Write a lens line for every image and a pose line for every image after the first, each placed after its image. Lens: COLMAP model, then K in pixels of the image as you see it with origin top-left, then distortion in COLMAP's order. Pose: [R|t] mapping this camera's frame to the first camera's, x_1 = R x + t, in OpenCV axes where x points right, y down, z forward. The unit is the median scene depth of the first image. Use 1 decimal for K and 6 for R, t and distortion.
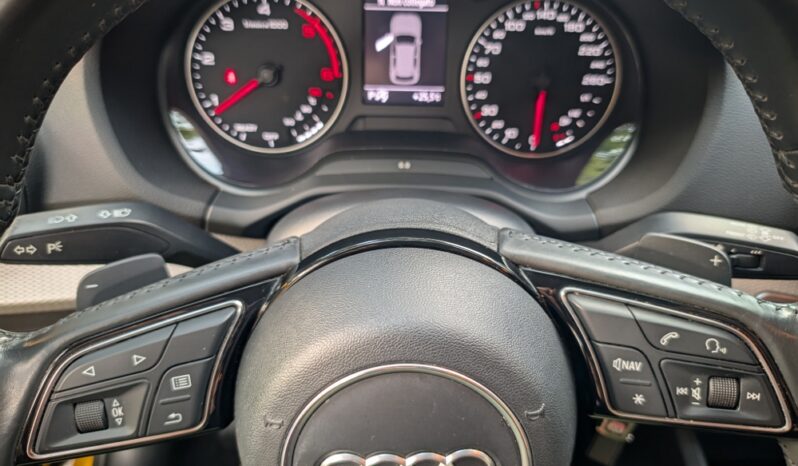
lens RADIAL K [[601.7, 0, 405.9], [0, 601.7, 230.9], [0, 0, 1]] dist [-0.003882, -0.023586]
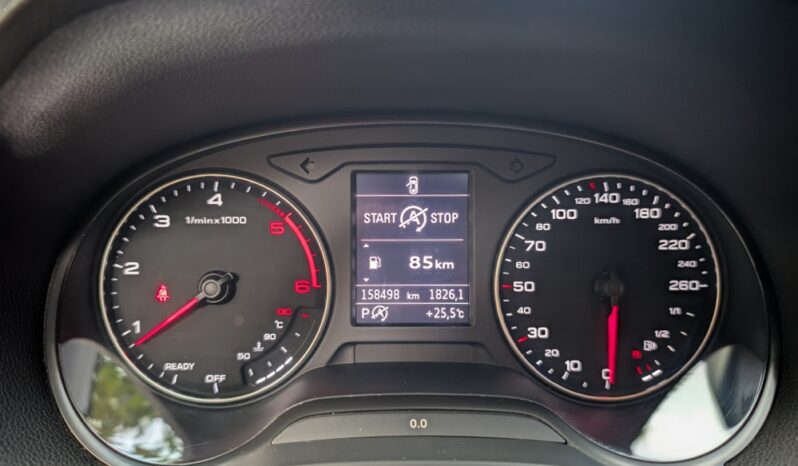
lens RADIAL K [[601.7, 0, 395.7], [0, 601.7, 240.9], [0, 0, 1]] dist [-0.003882, -0.023586]
pose [[0.999723, -0.023502, 0.001082, -0.020995], [0.022350, 0.934316, -0.355744, -0.059282], [0.007350, 0.355670, 0.934583, 0.333417]]
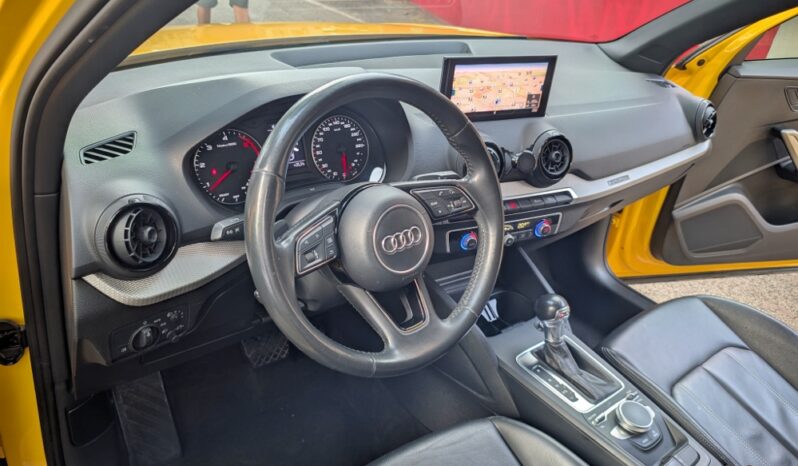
lens RADIAL K [[601.7, 0, 399.6], [0, 601.7, 234.1], [0, 0, 1]] dist [-0.003882, -0.023586]
pose [[0.786728, -0.240424, 0.568555, -1.026387], [0.338253, 0.938354, -0.071251, 0.311404], [-0.516375, 0.248370, 0.819554, -0.982110]]
